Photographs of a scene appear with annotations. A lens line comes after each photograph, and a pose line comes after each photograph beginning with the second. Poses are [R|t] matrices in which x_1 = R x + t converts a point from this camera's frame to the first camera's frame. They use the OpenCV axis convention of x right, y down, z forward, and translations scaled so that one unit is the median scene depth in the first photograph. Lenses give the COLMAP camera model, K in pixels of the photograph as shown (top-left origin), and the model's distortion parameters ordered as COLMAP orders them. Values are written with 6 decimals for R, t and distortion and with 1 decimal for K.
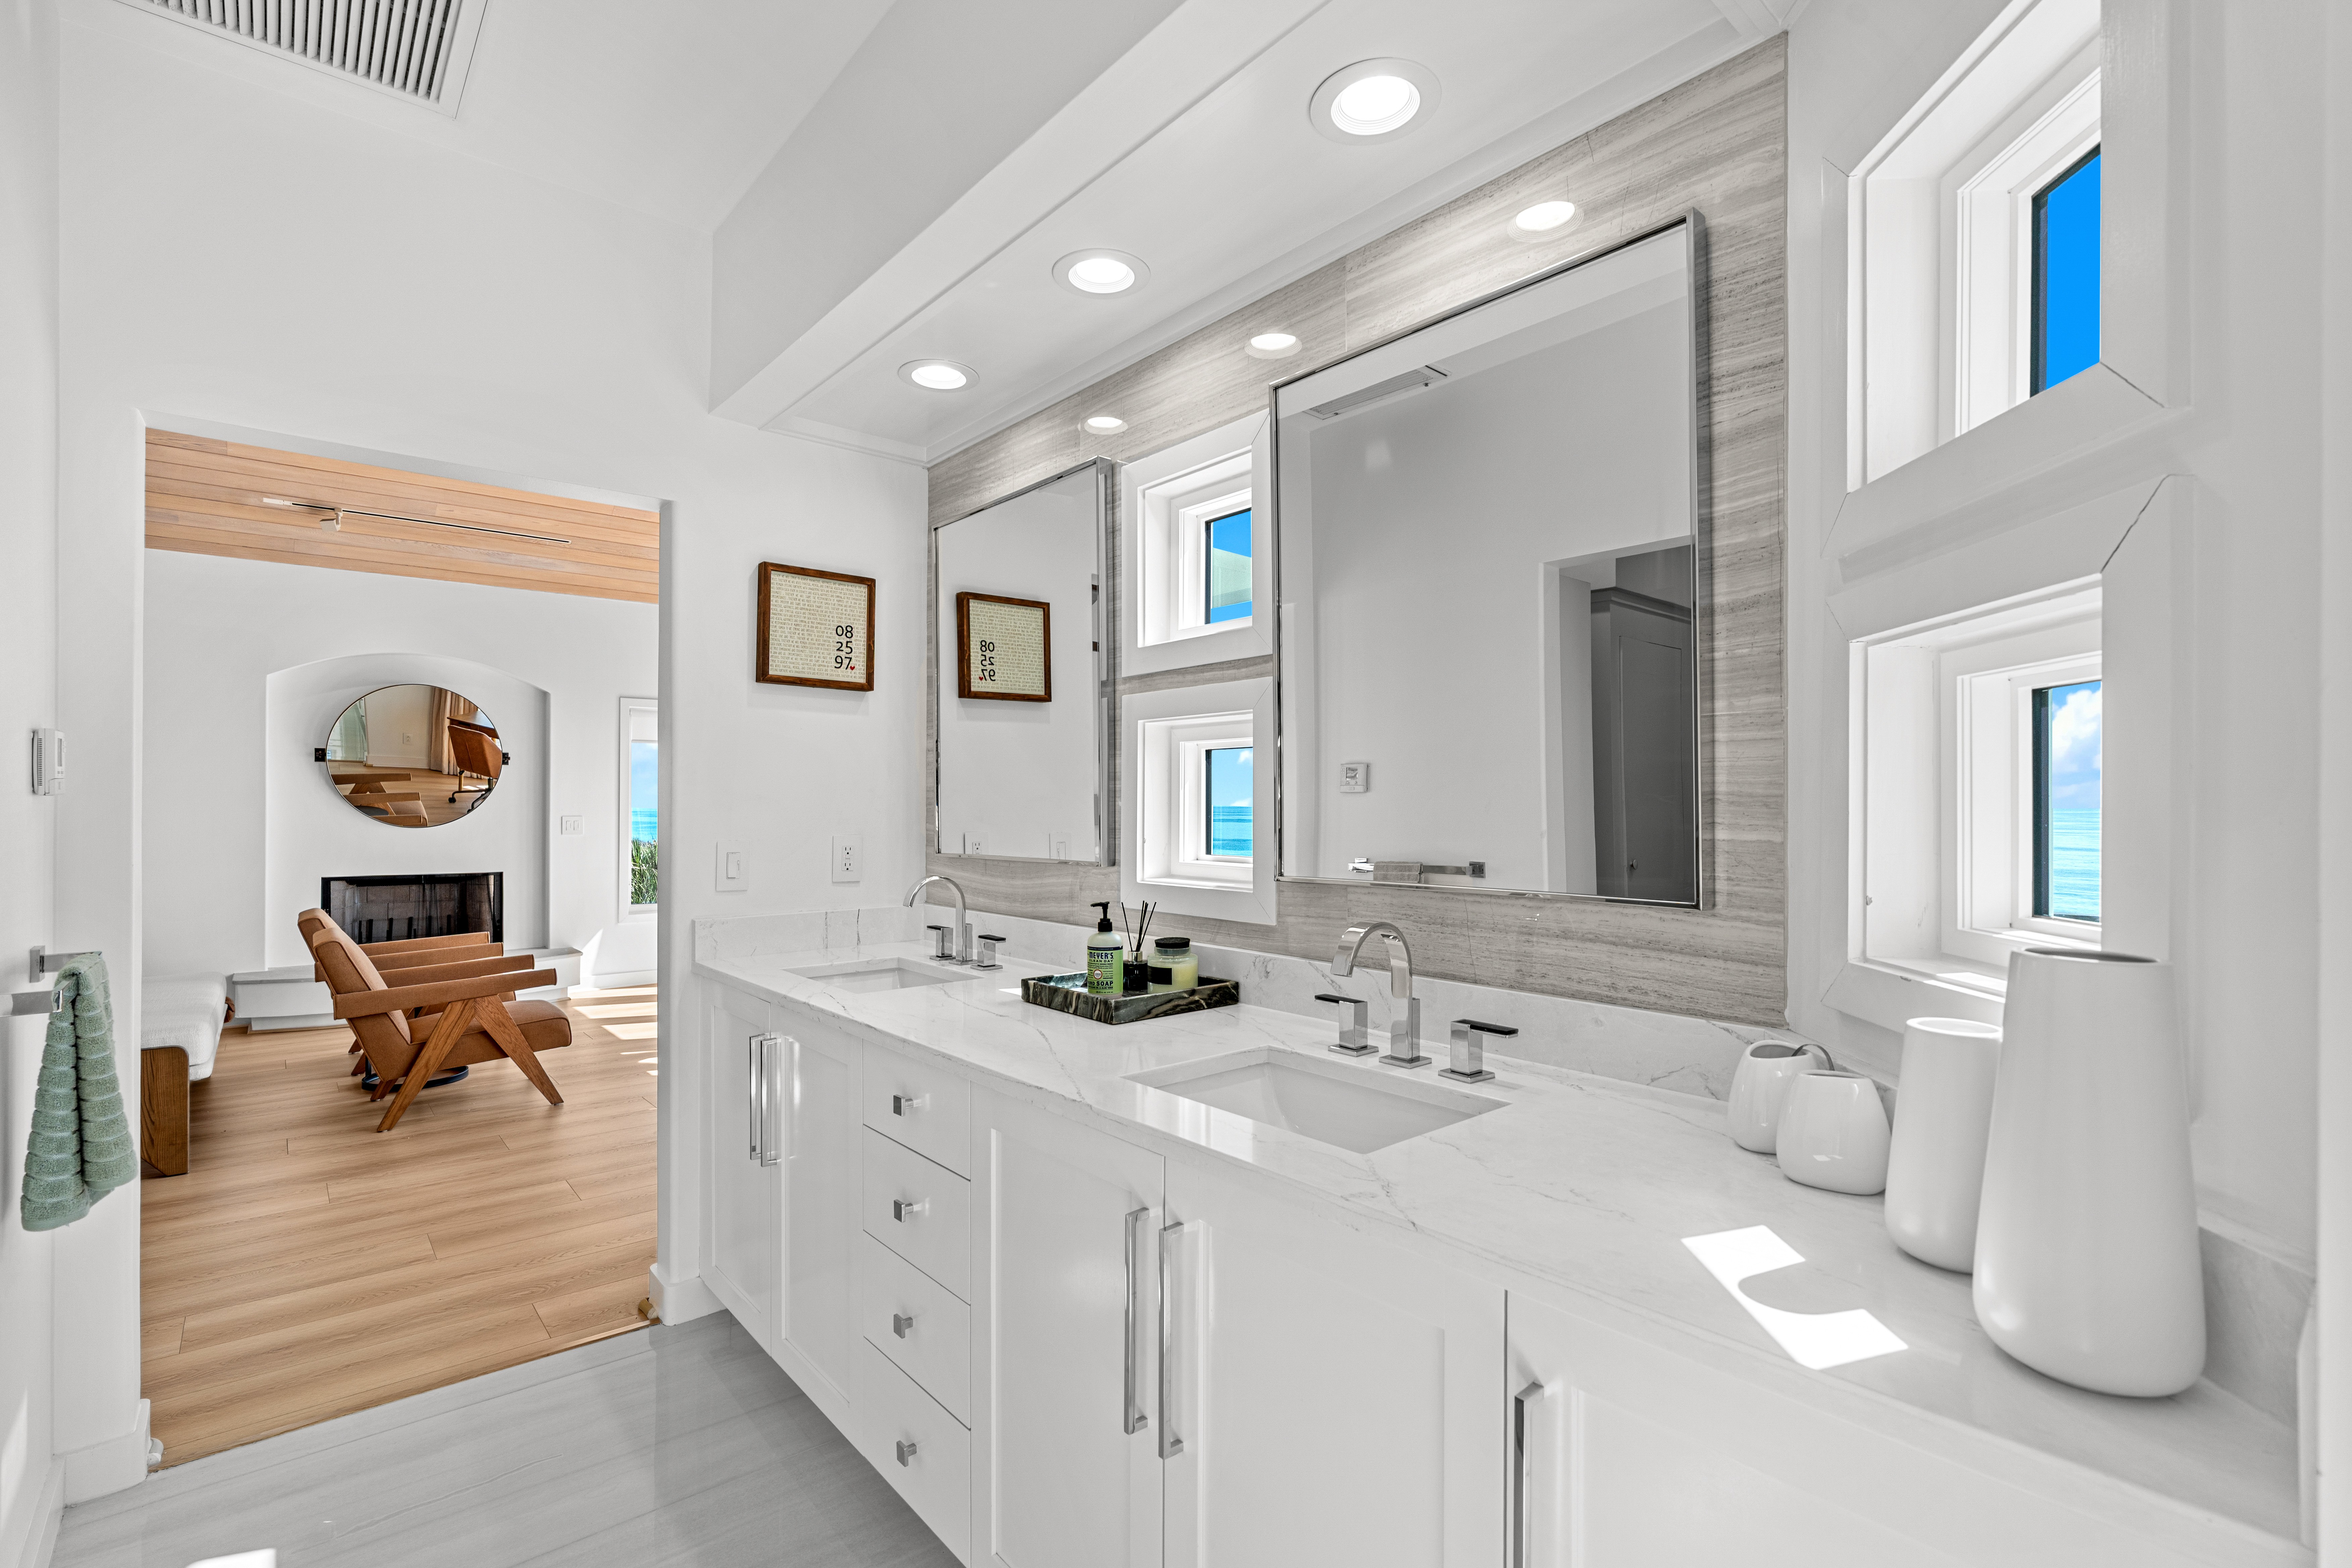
lens RADIAL K [[1084.8, 0, 1172.2], [0, 1084.8, 799.4], [0, 0, 1]] dist [-0.004450, 0.000623]
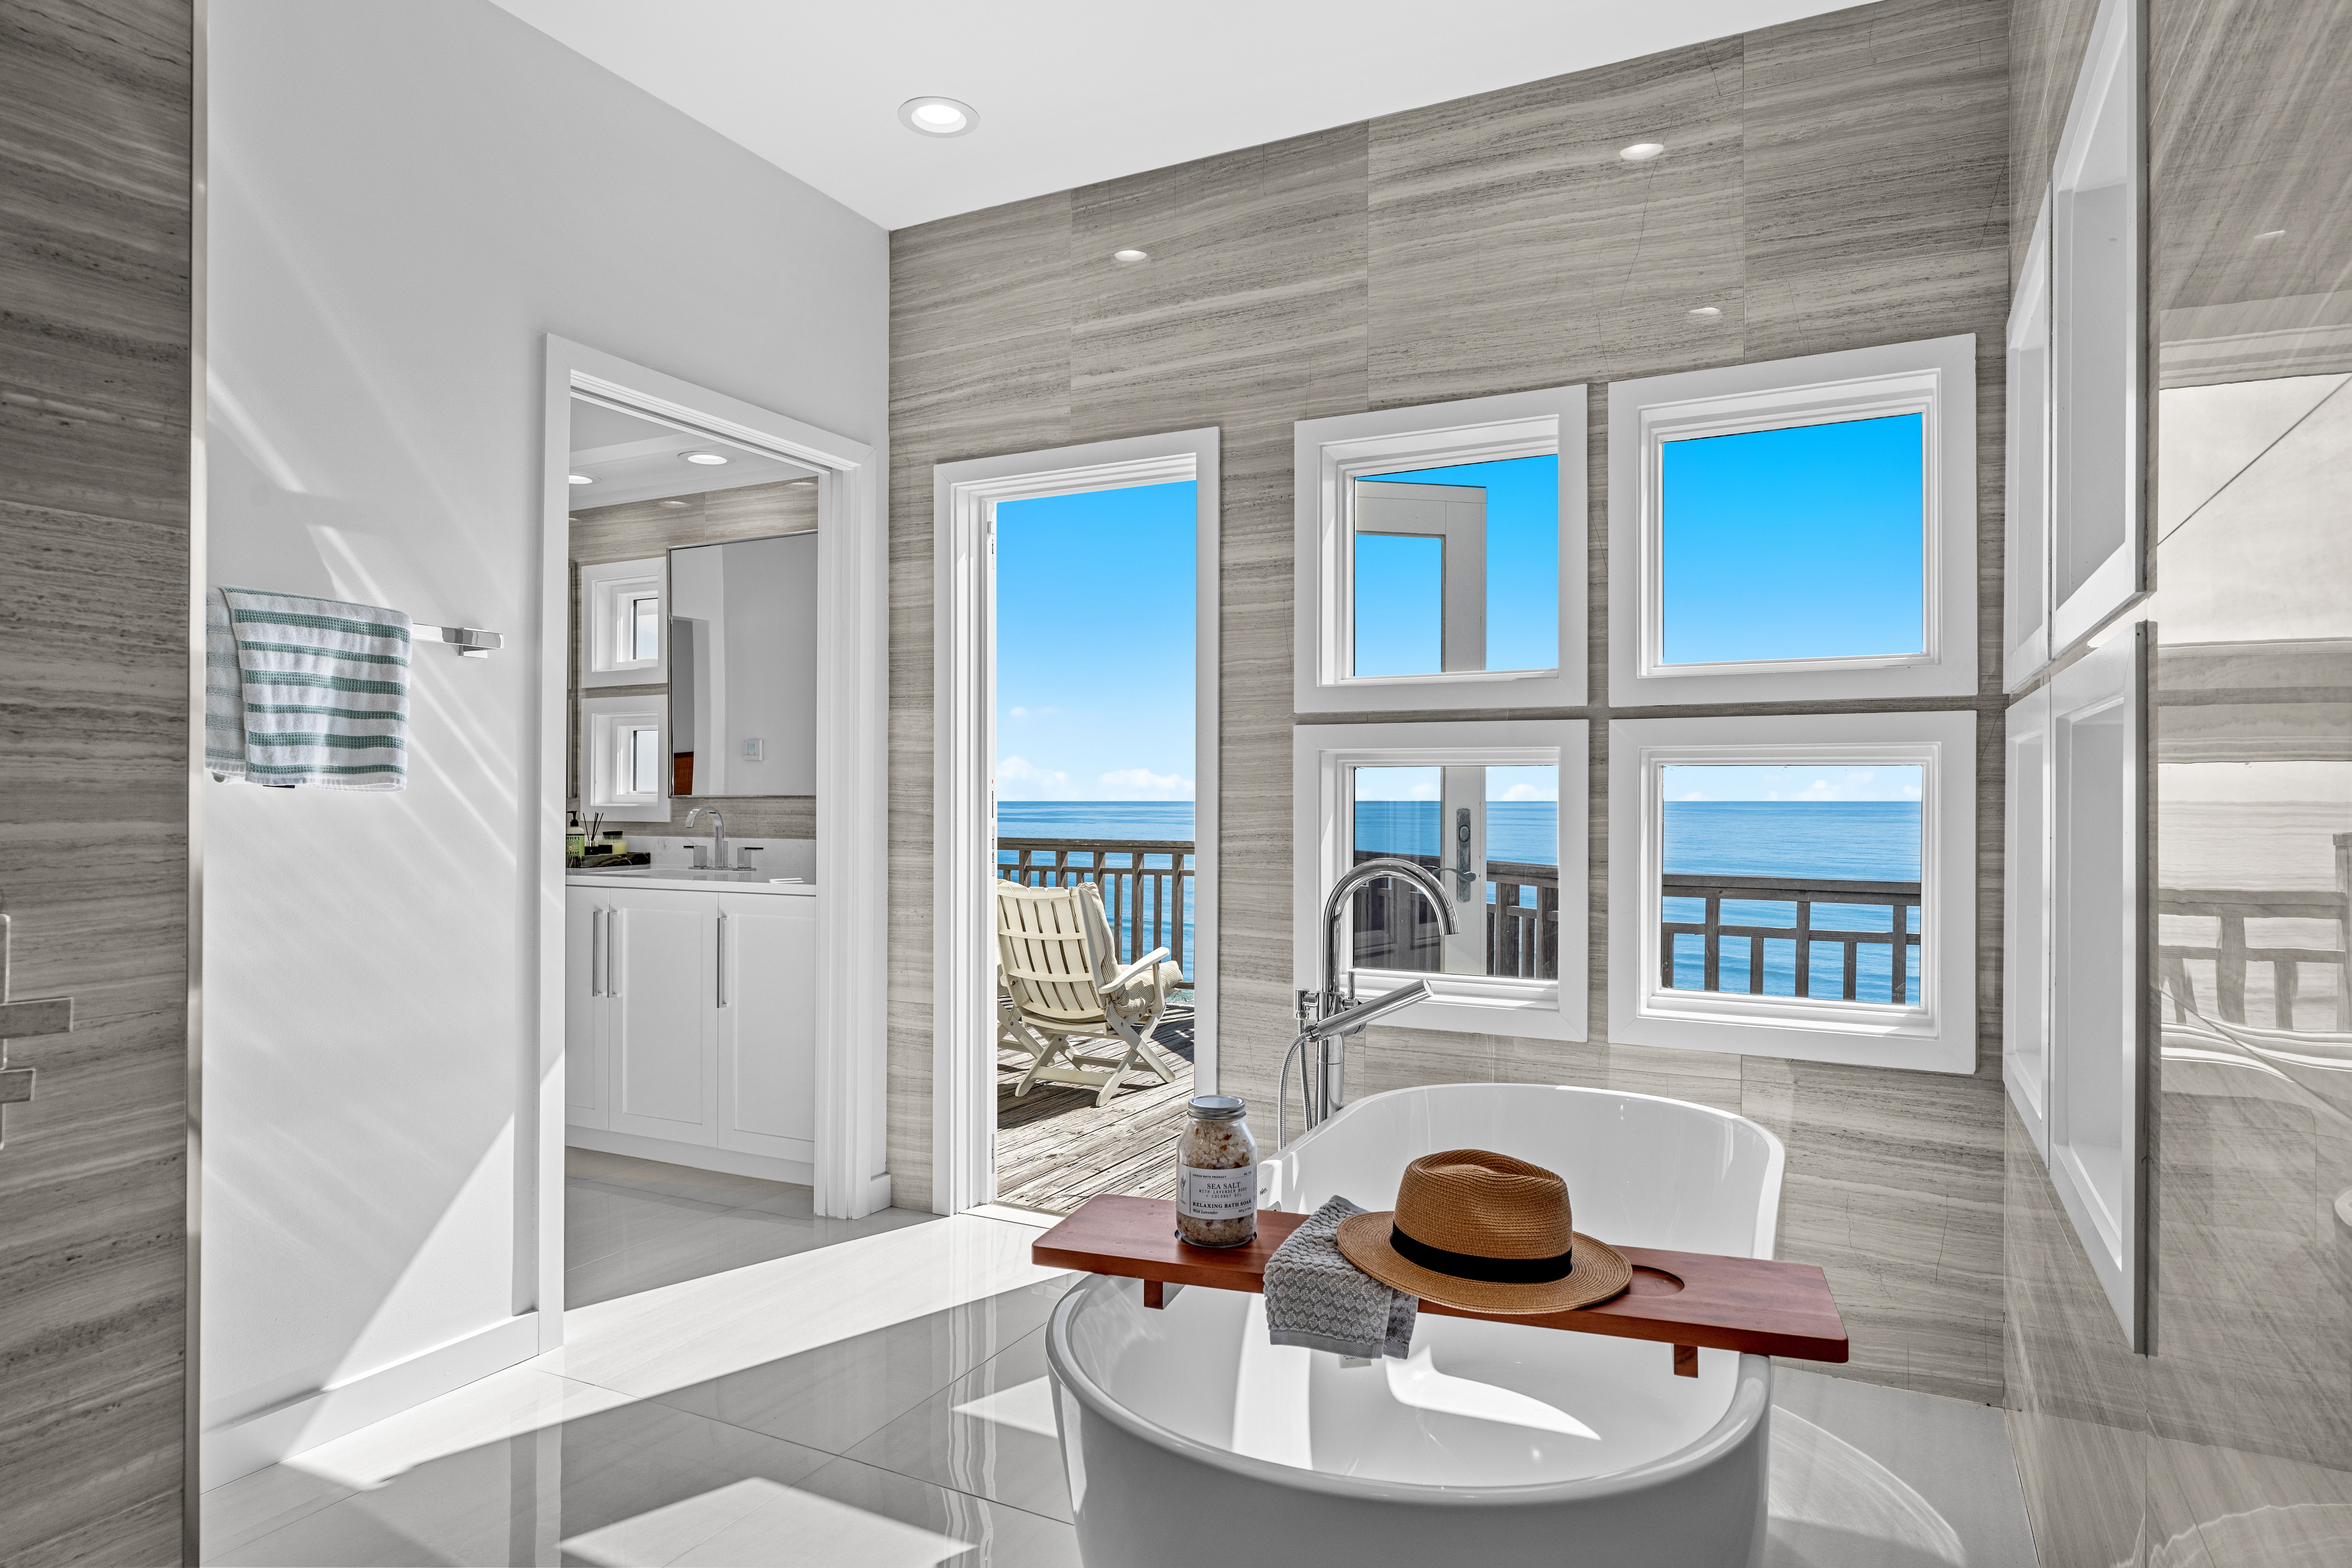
lens RADIAL K [[1456.3, 0, 1172.2], [0, 1456.3, 801.5], [0, 0, 1]] dist [-0.000820, -0.000047]
pose [[0.931517, 0.006384, 0.363641, -0.013312], [-0.005951, 0.999980, -0.002312, 0.074412], [-0.363648, -0.000011, 0.931536, -1.663991]]
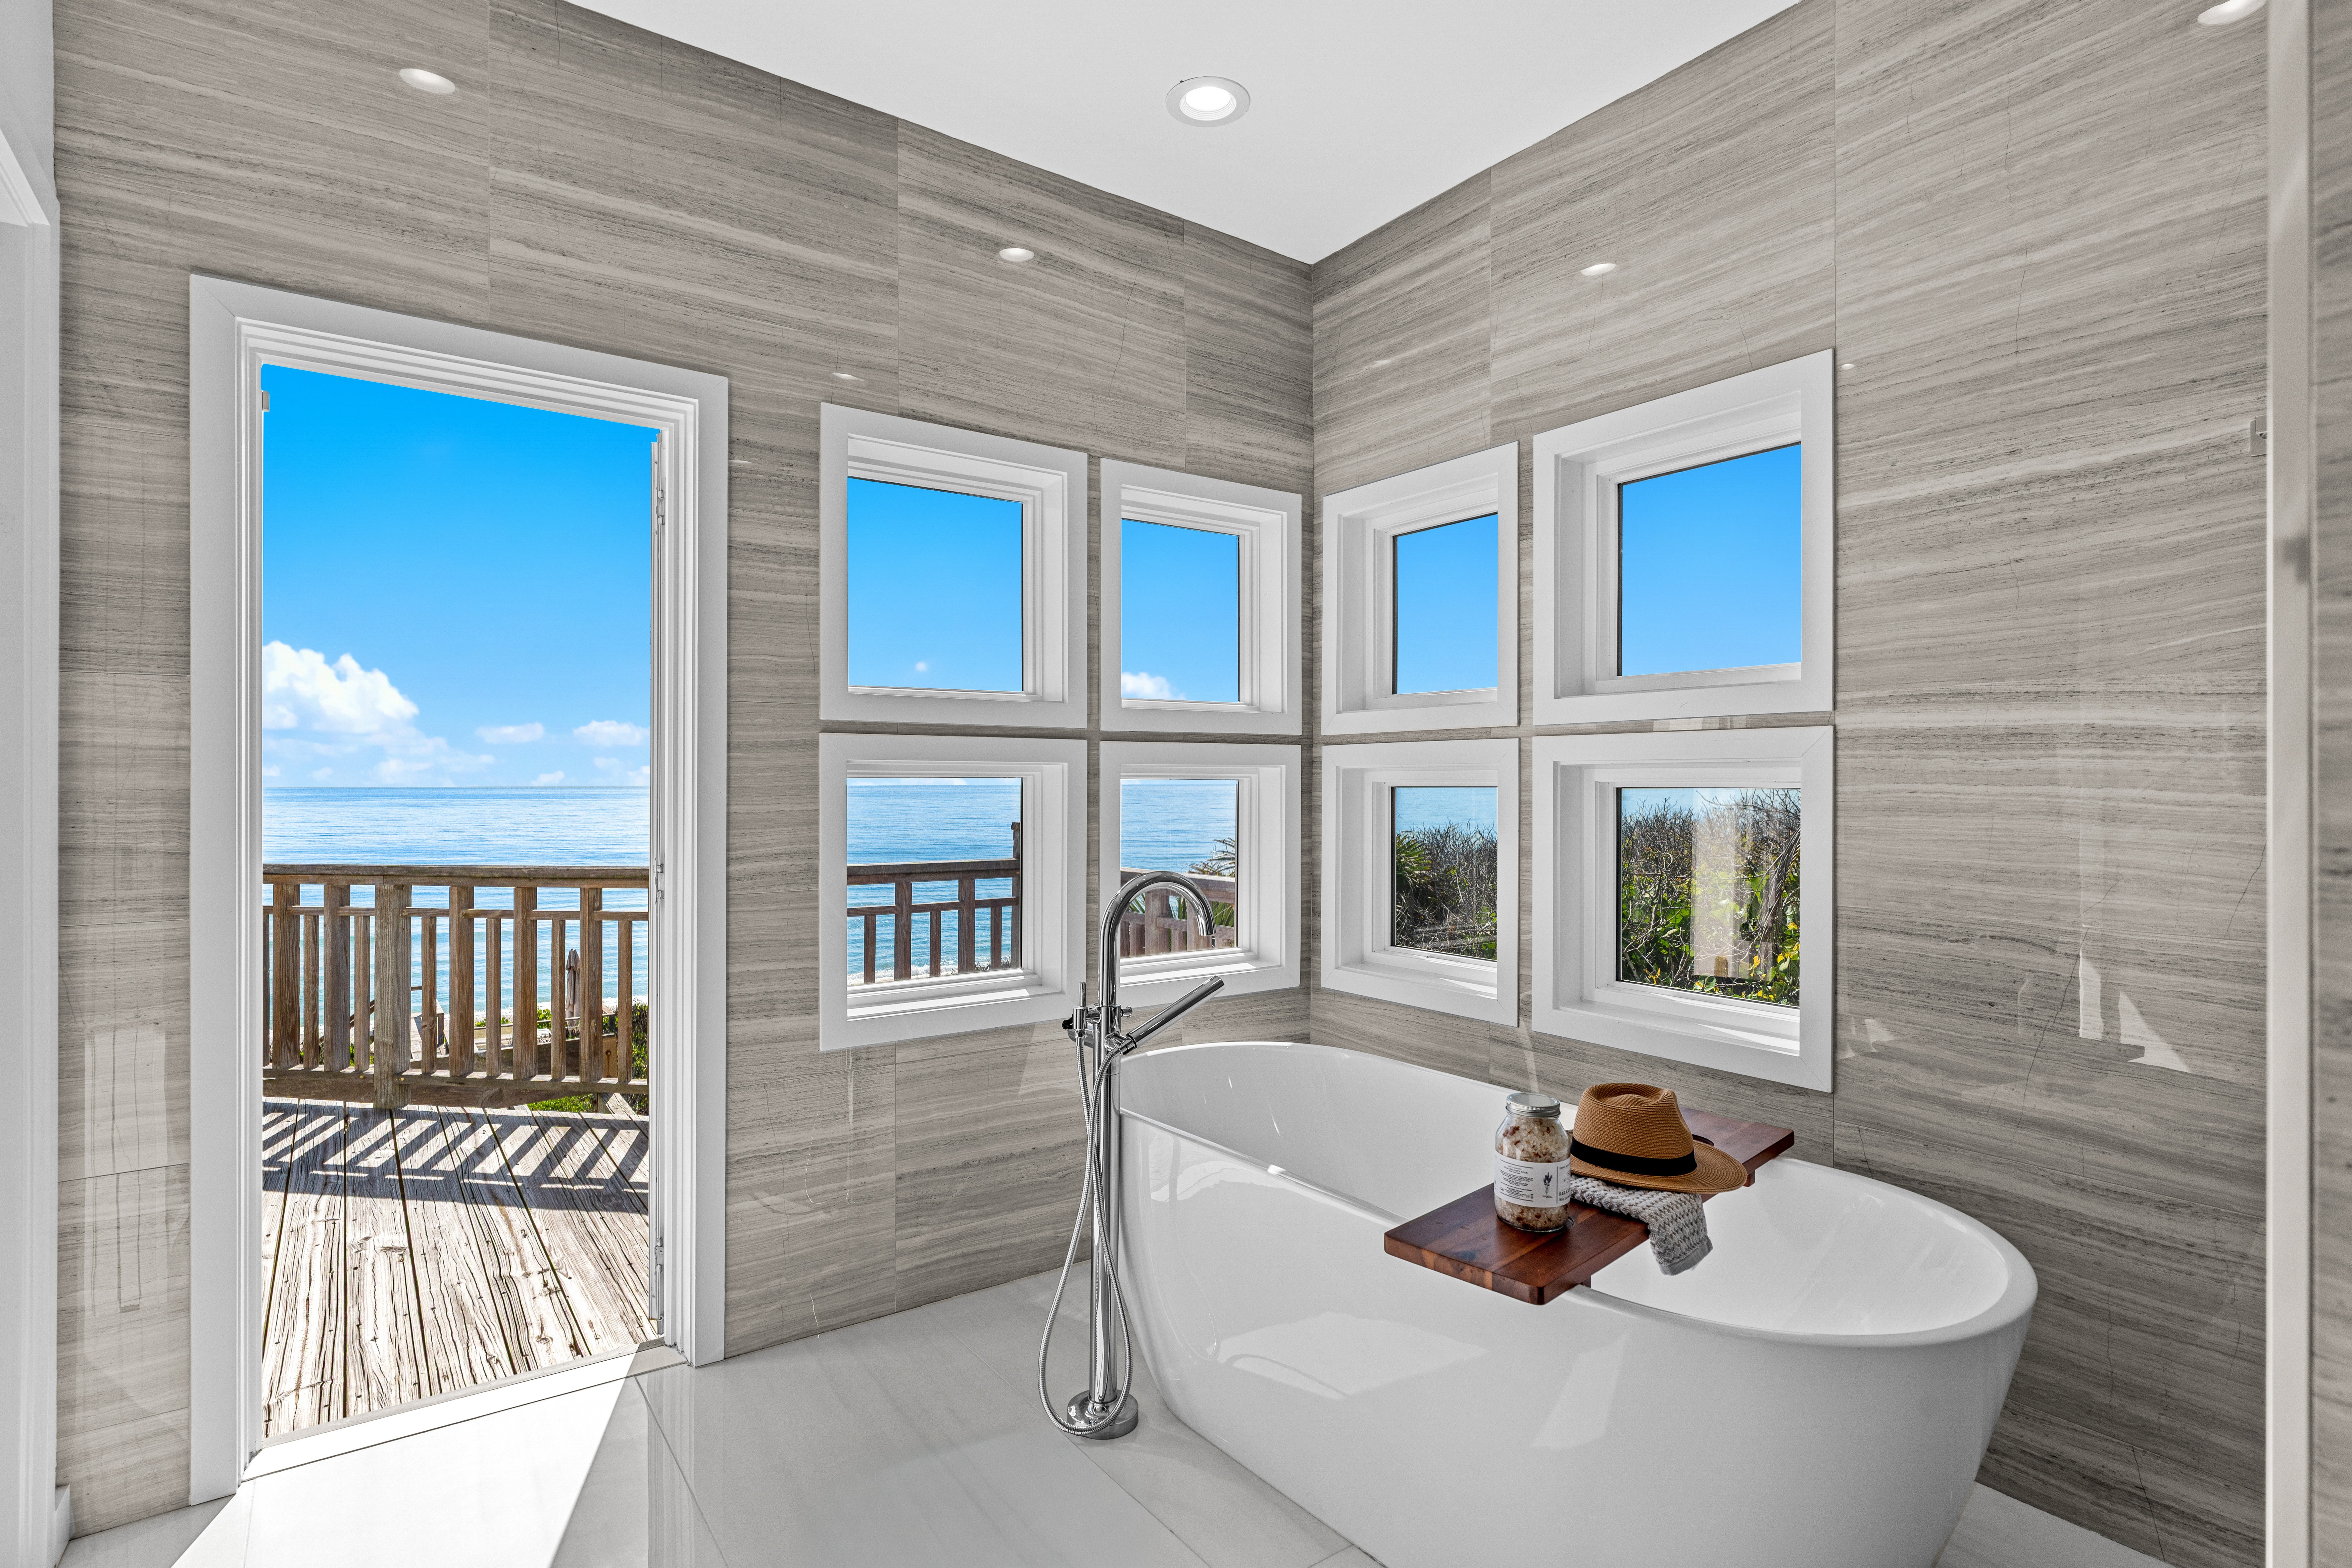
lens RADIAL K [[1179.1, 0, 1173.4], [0, 1179.1, 786.3], [0, 0, 1]] dist [-0.005439, 0.001547]
pose [[0.070154, -0.001377, 0.997535, -0.463130], [0.002206, 0.999997, 0.001225, 0.039840], [-0.997534, 0.002115, 0.070157, -0.671446]]
